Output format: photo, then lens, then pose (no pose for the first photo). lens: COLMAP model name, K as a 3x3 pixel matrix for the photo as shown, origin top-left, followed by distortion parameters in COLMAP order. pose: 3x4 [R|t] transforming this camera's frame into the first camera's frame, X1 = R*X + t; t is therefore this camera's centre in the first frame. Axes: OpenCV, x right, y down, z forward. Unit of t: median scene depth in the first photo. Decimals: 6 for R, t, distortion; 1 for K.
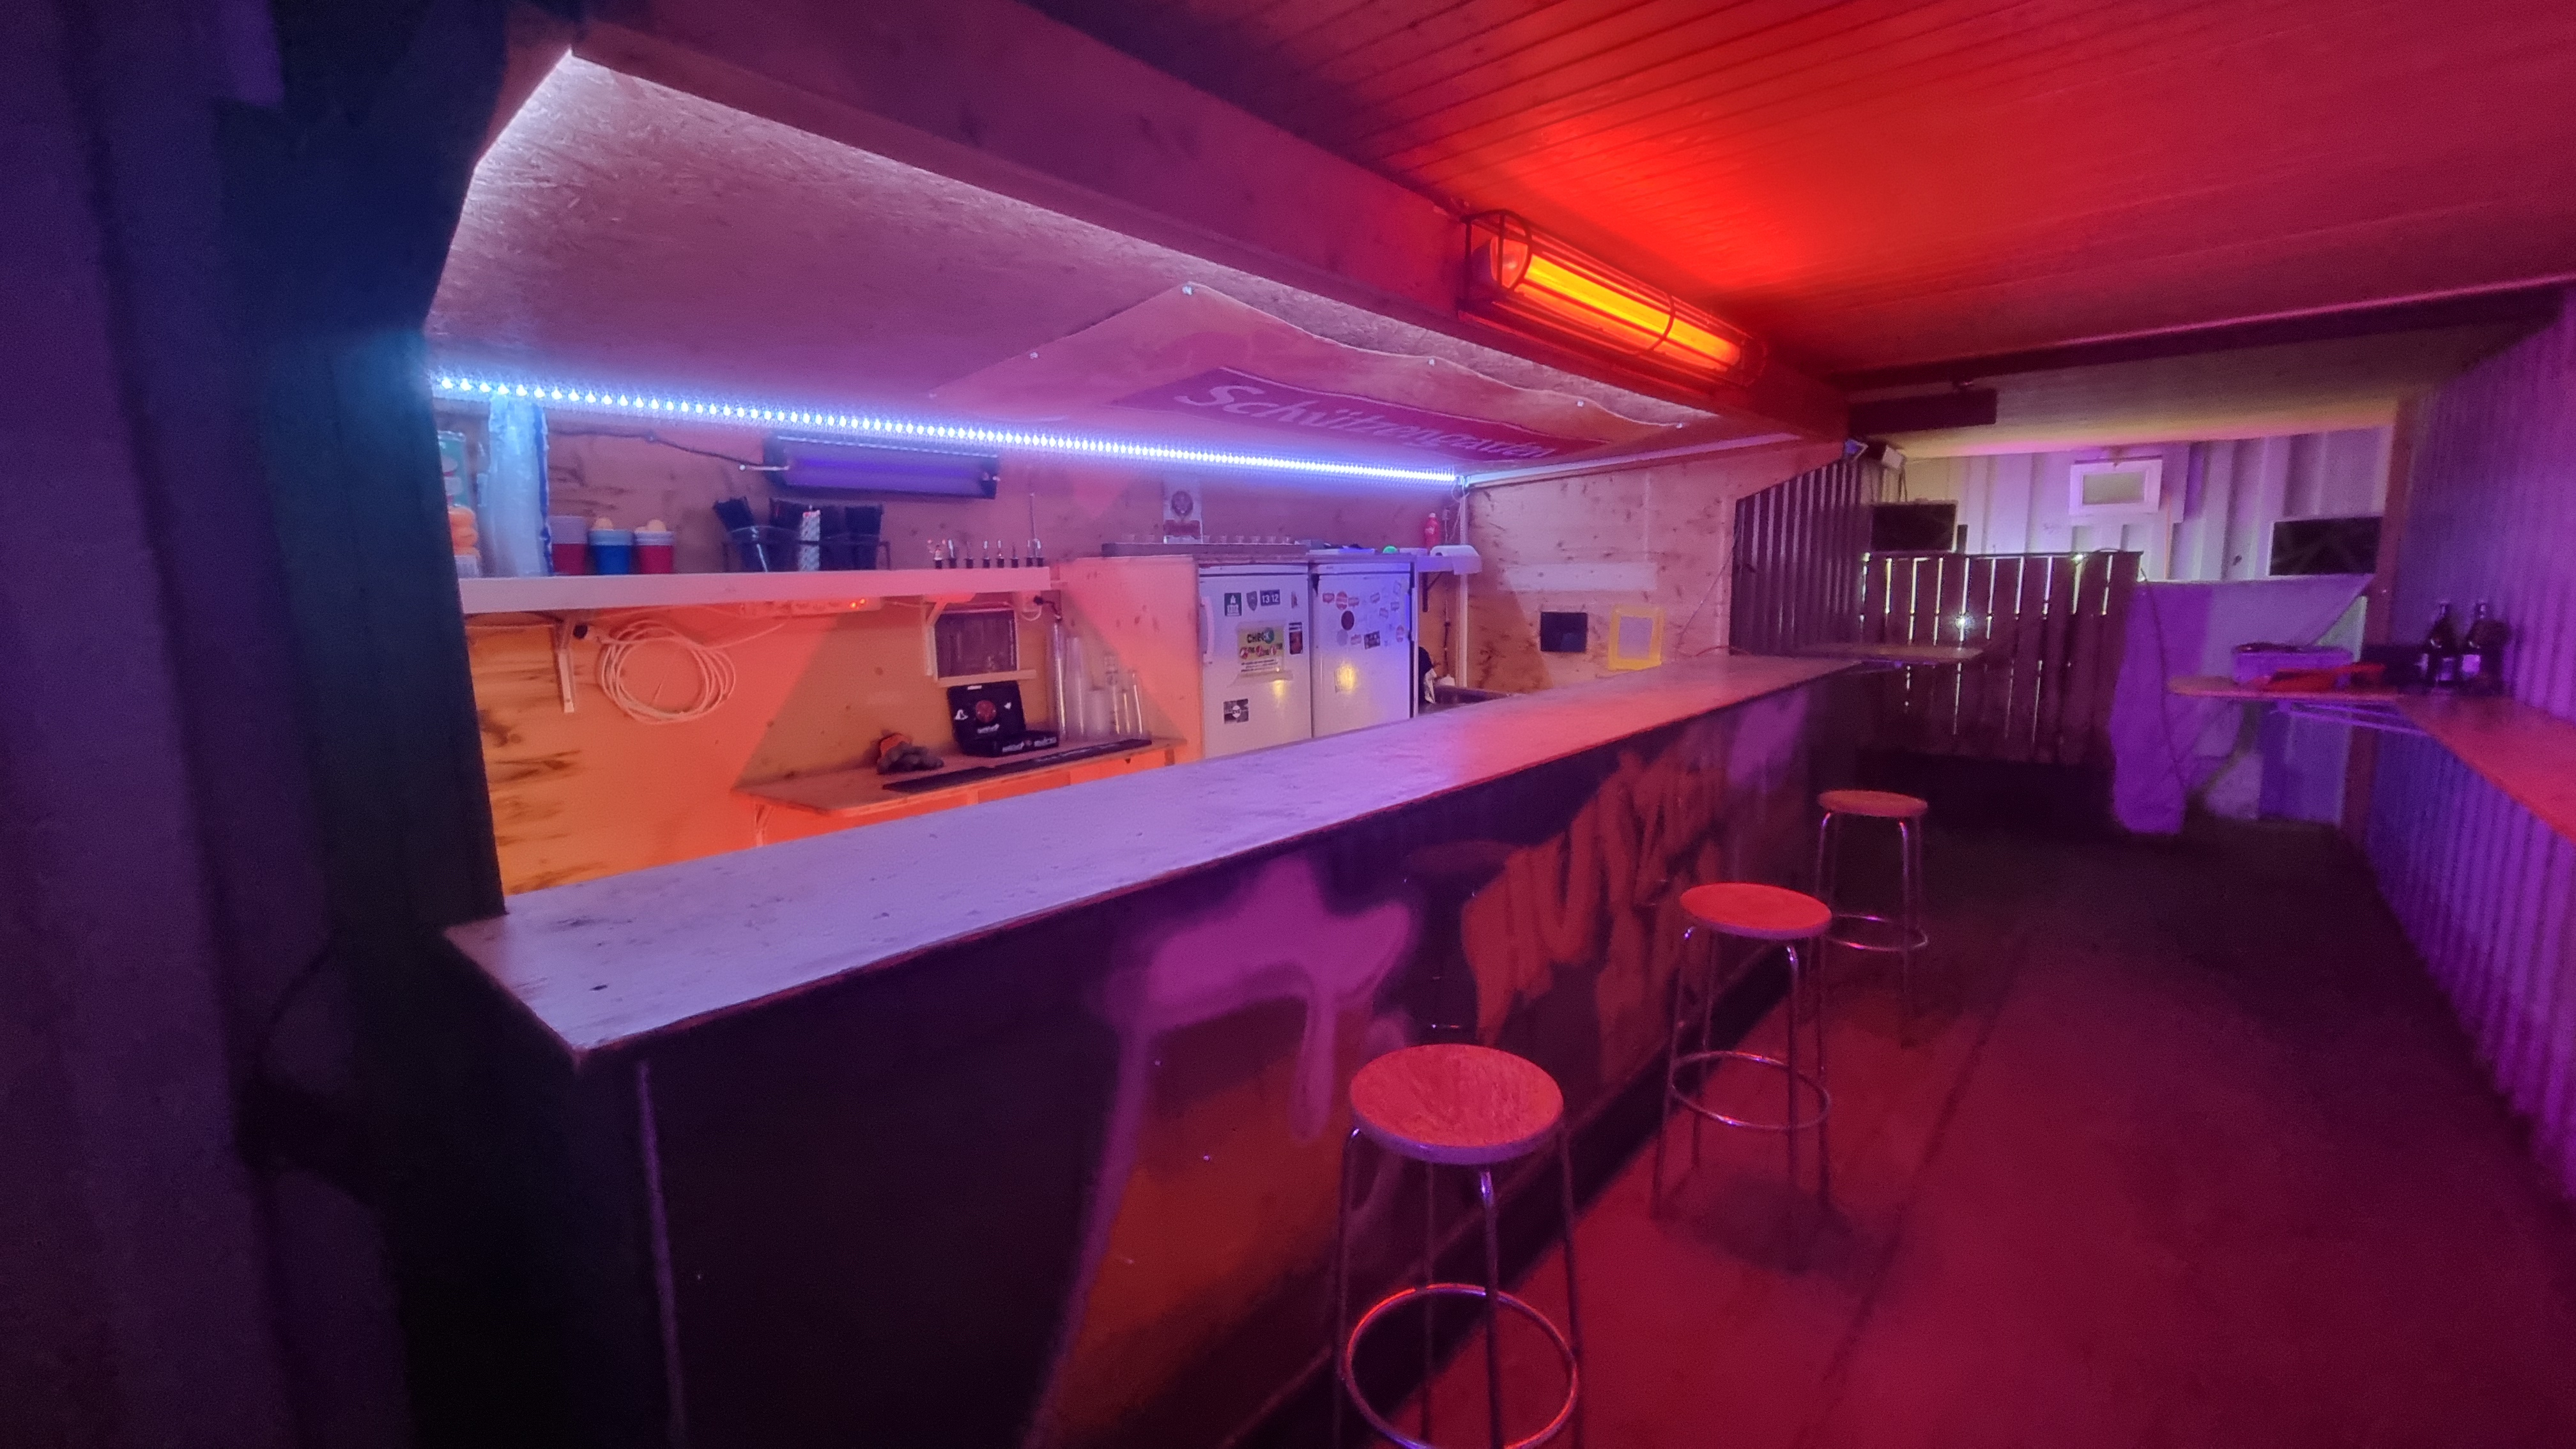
lens RADIAL K [[1053.3, 0, 1288.7], [0, 1053.3, 723.9], [0, 0, 1]] dist [0.000038, 0.000266]
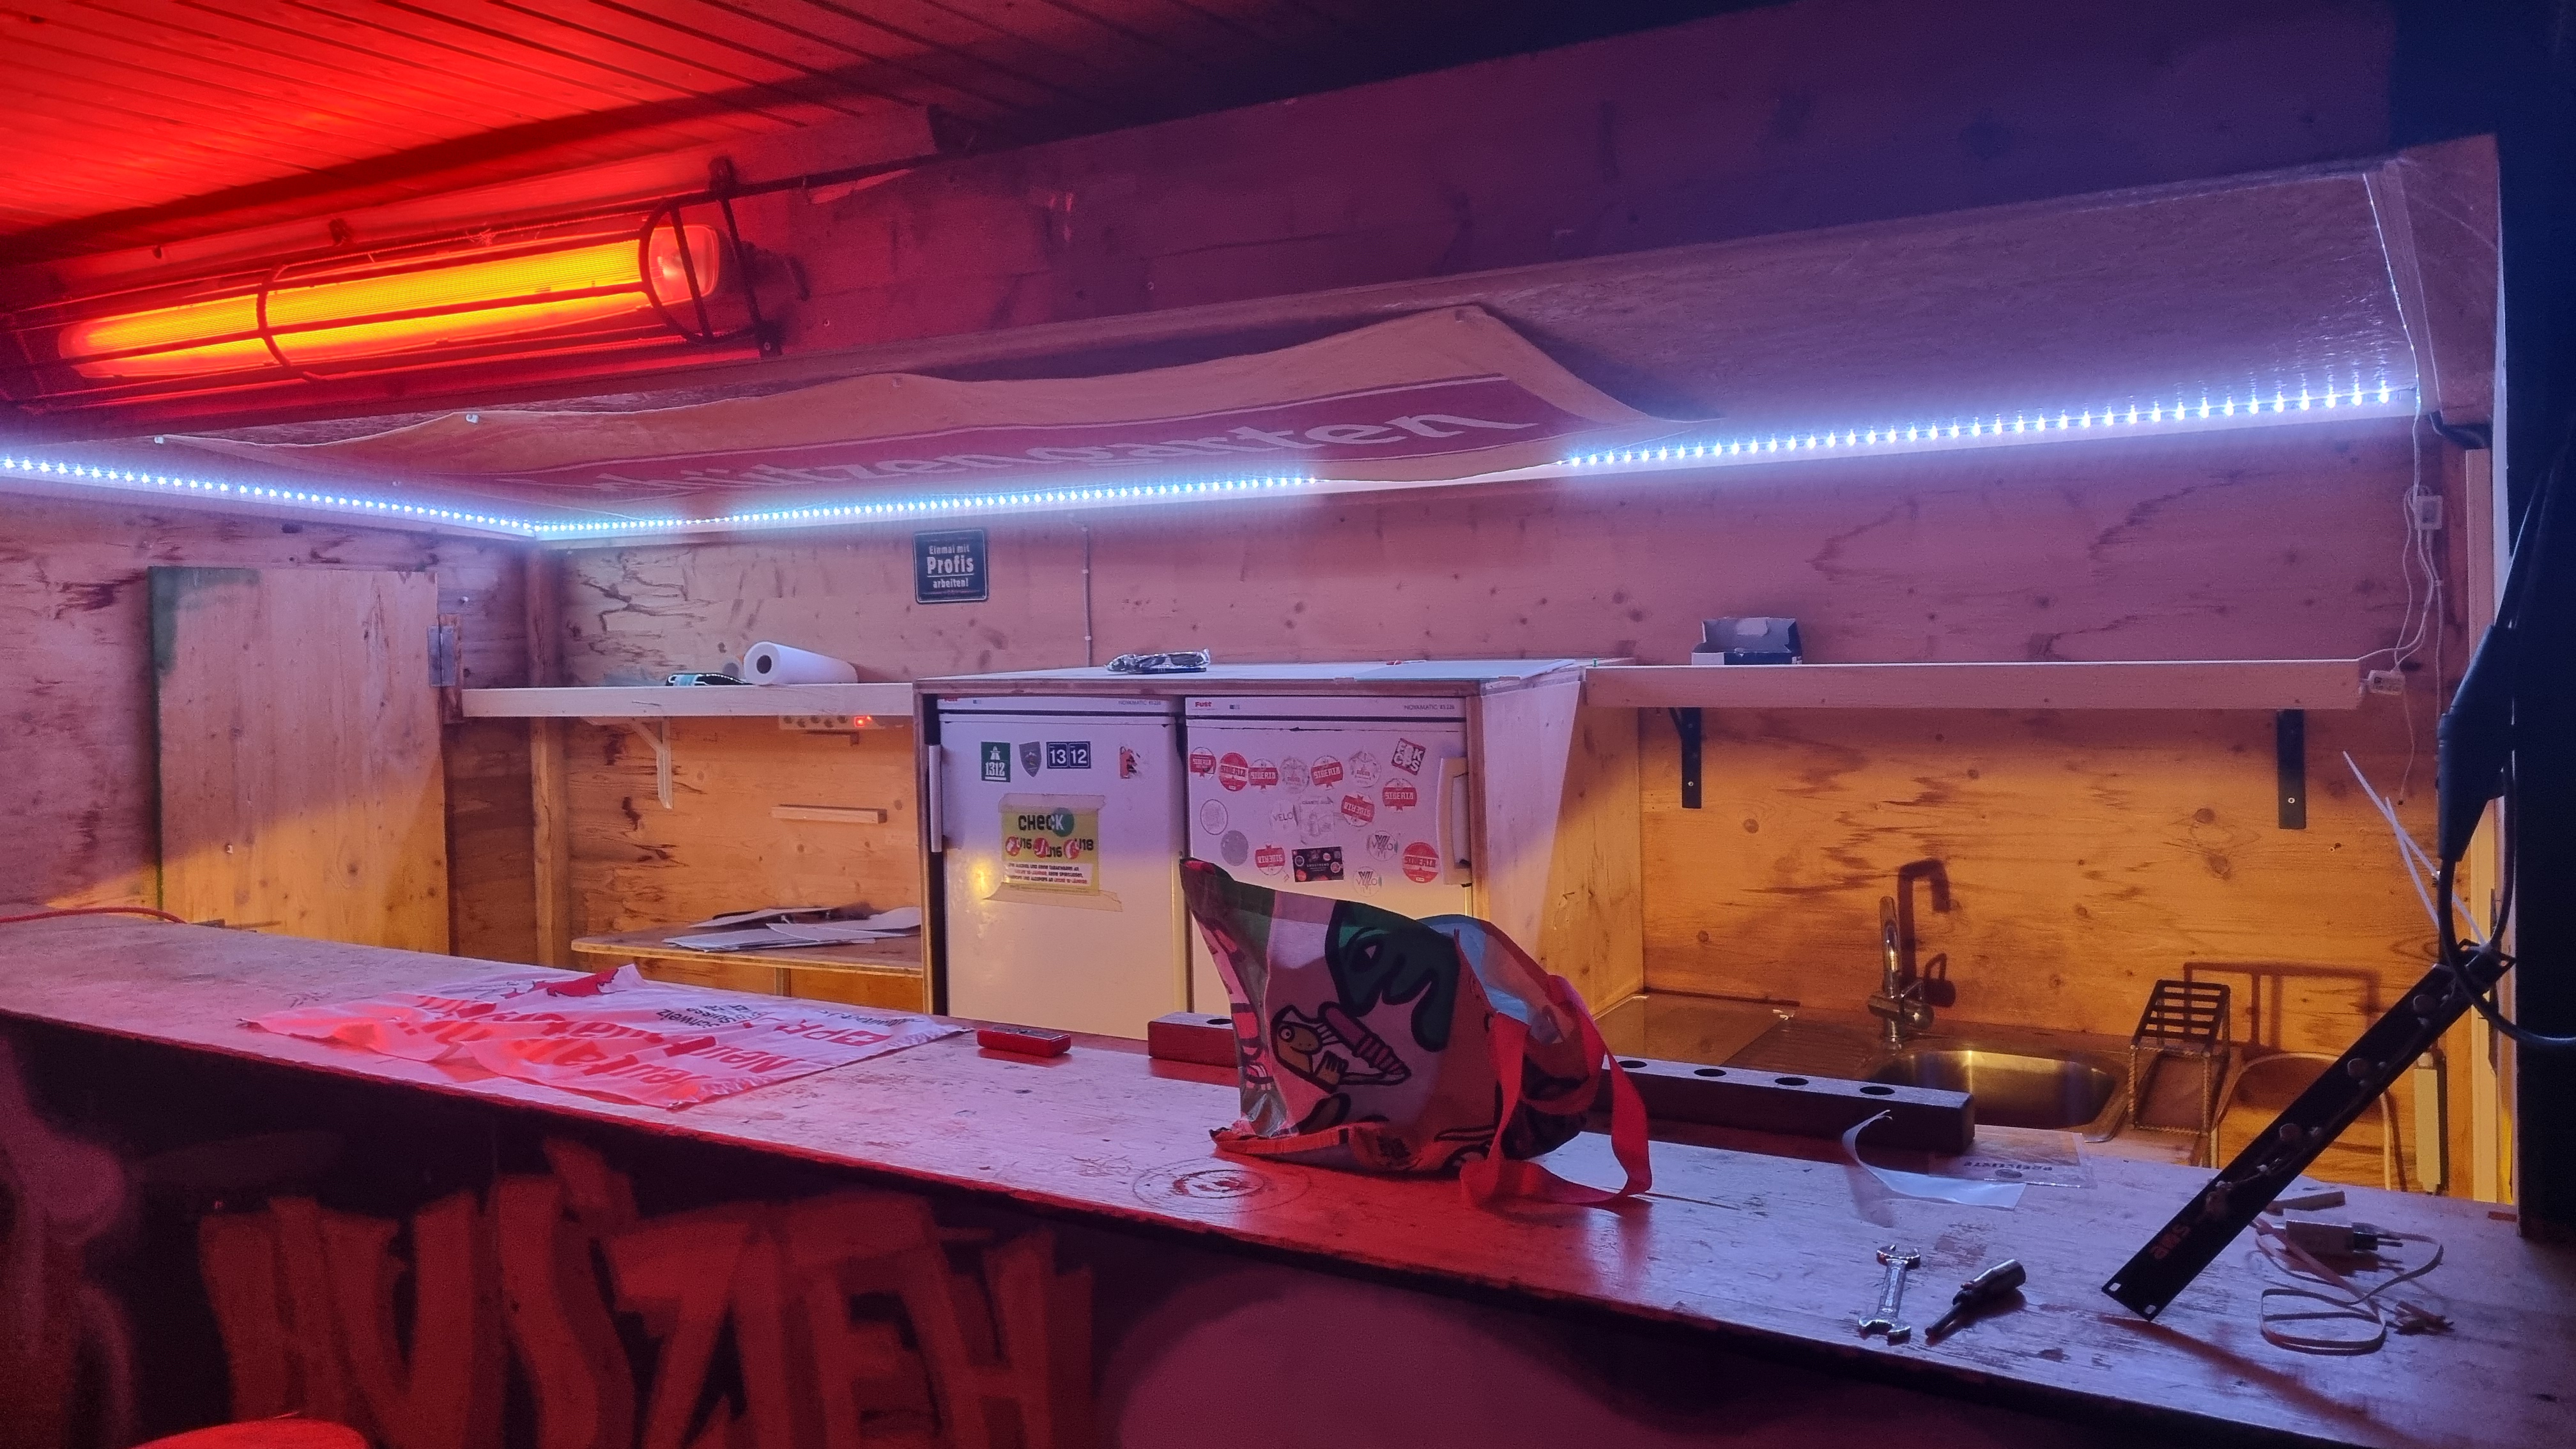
lens RADIAL K [[1931.5, 0, 1298.3], [0, 1931.5, 713.7], [0, 0, 1]] dist [0.011394, 0.001133]
pose [[0.180637, 0.064061, -0.981461, 1.659223], [-0.123943, 0.991404, 0.041898, -0.330093], [0.975709, 0.114077, 0.187025, 1.533350]]
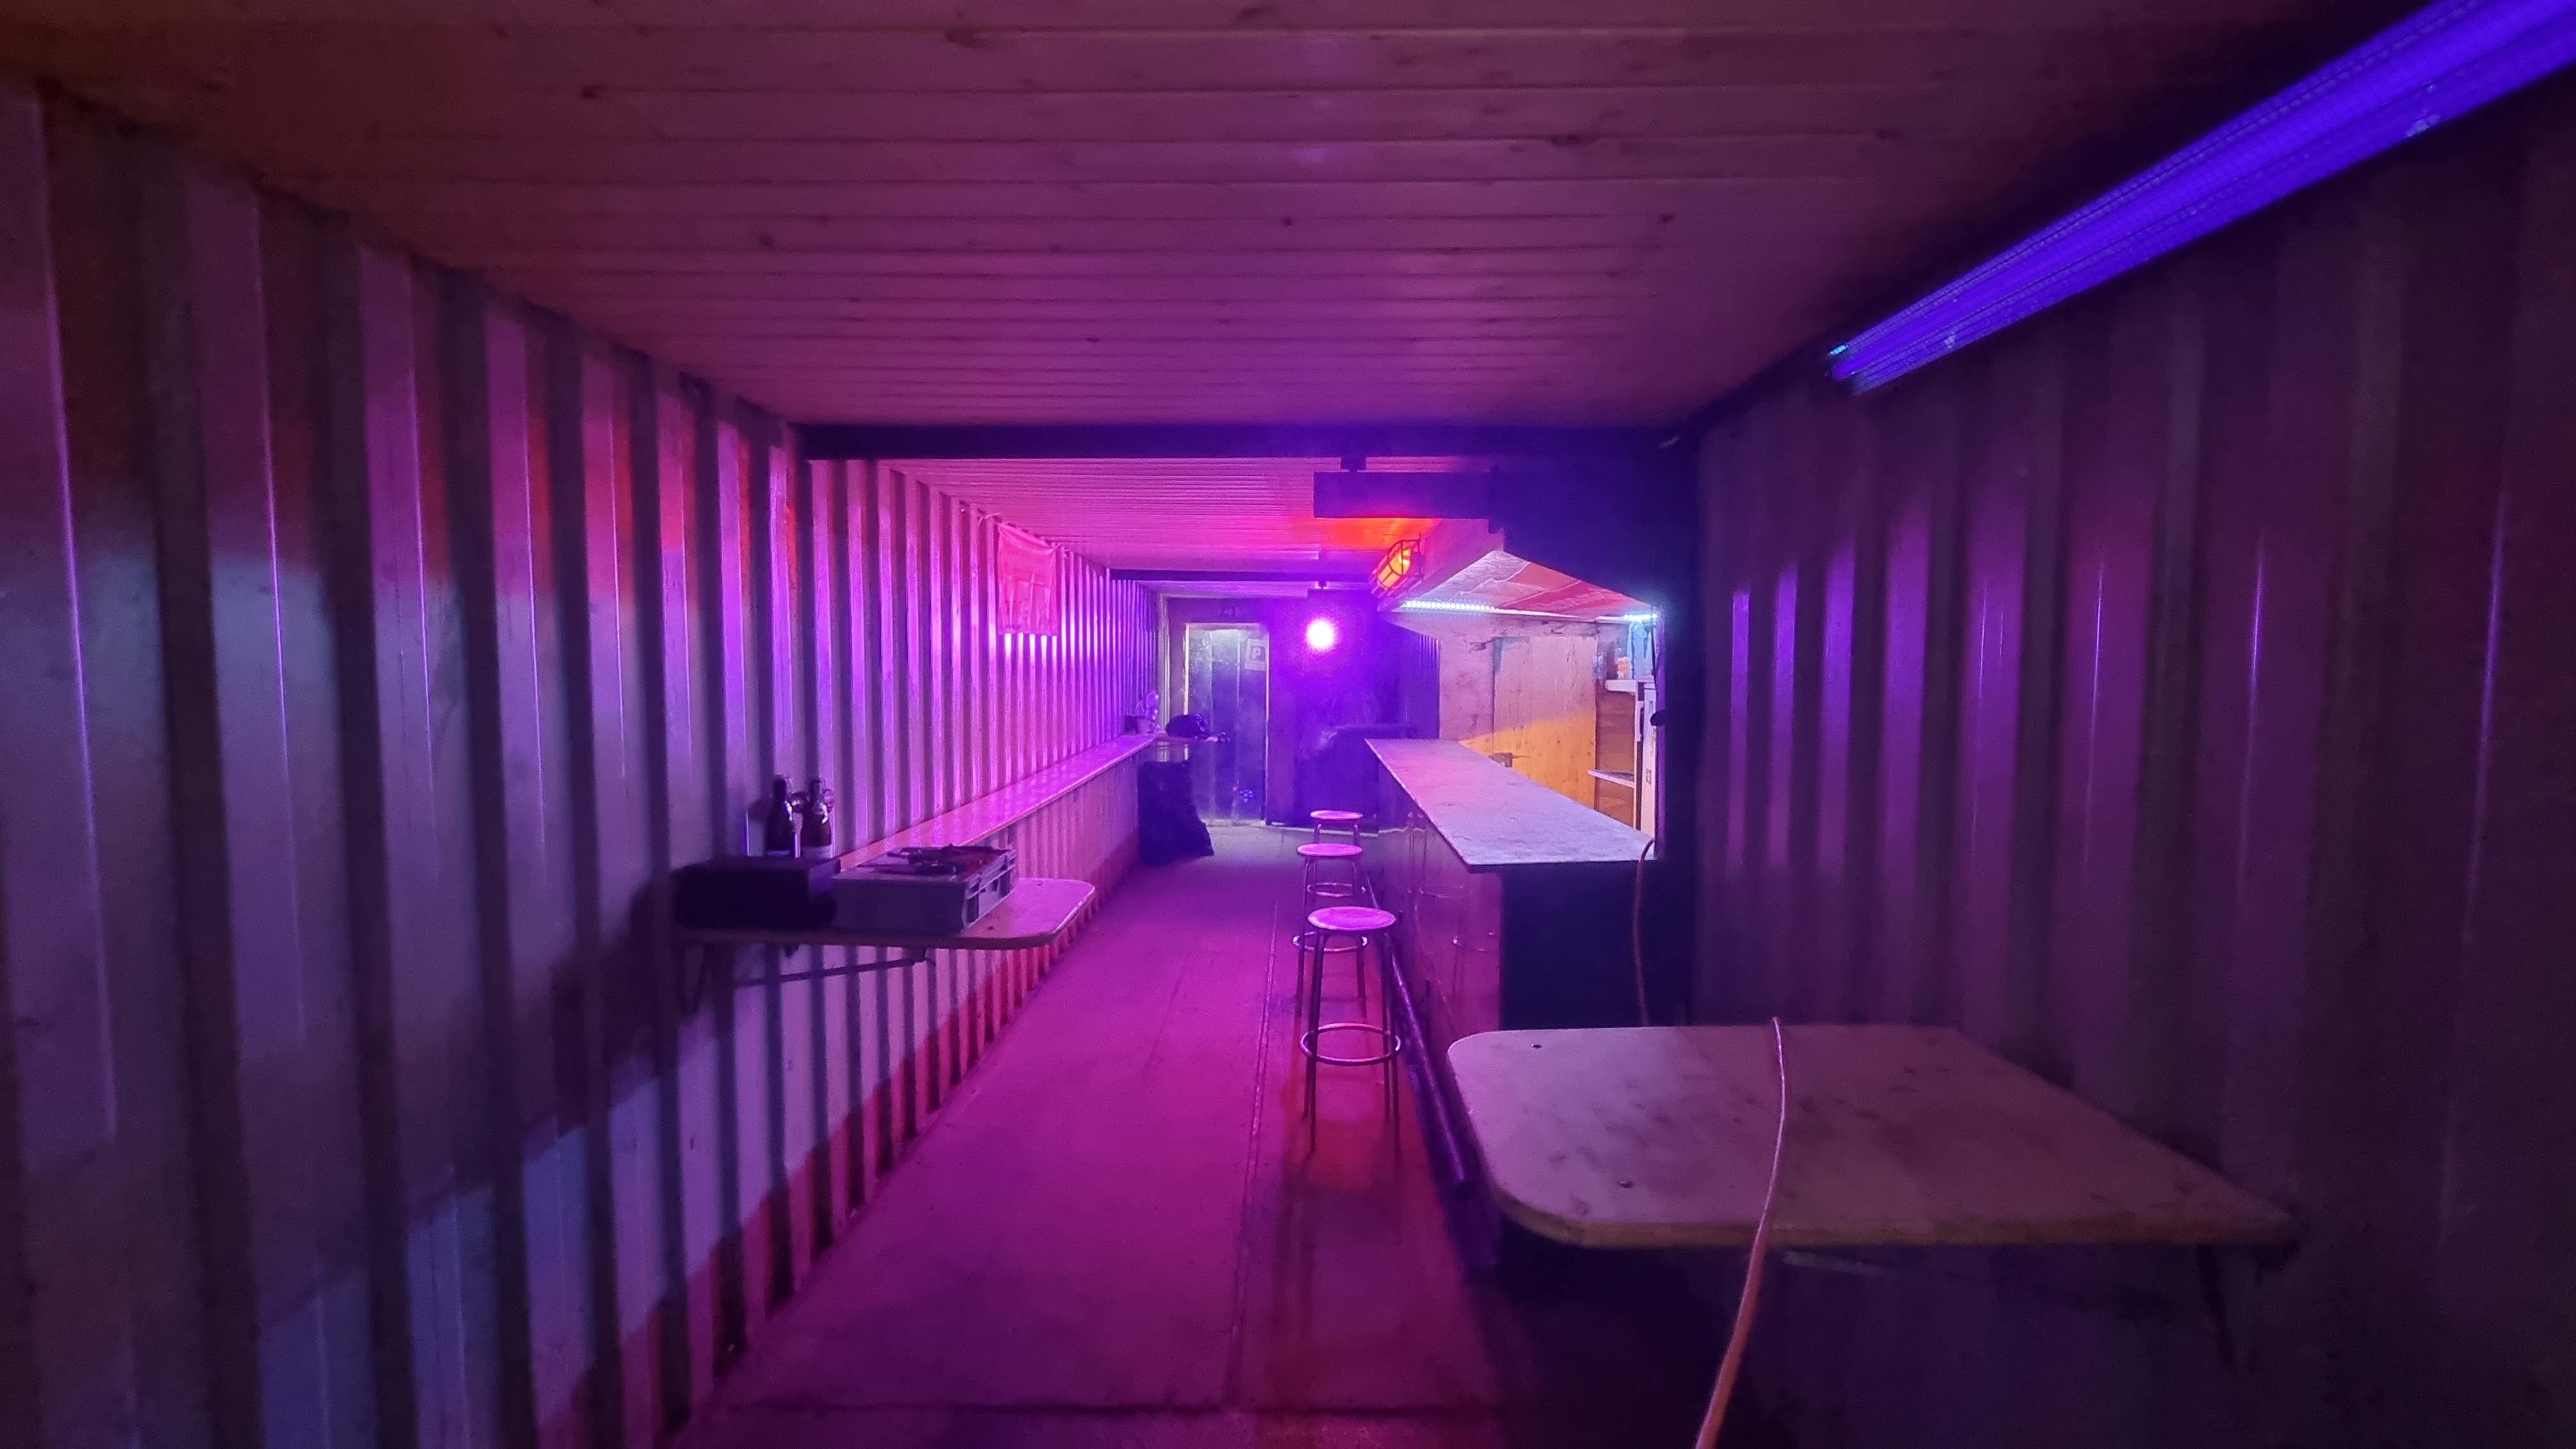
lens RADIAL K [[1053.3, 0, 1286.9], [0, 1053.3, 725.2], [0, 0, 1]] dist [0.000038, 0.000266]
pose [[-0.755903, 0.056836, -0.652212, 2.067445], [-0.075047, 0.982135, 0.172565, -0.463425], [0.650368, 0.179389, -0.738134, 2.542369]]
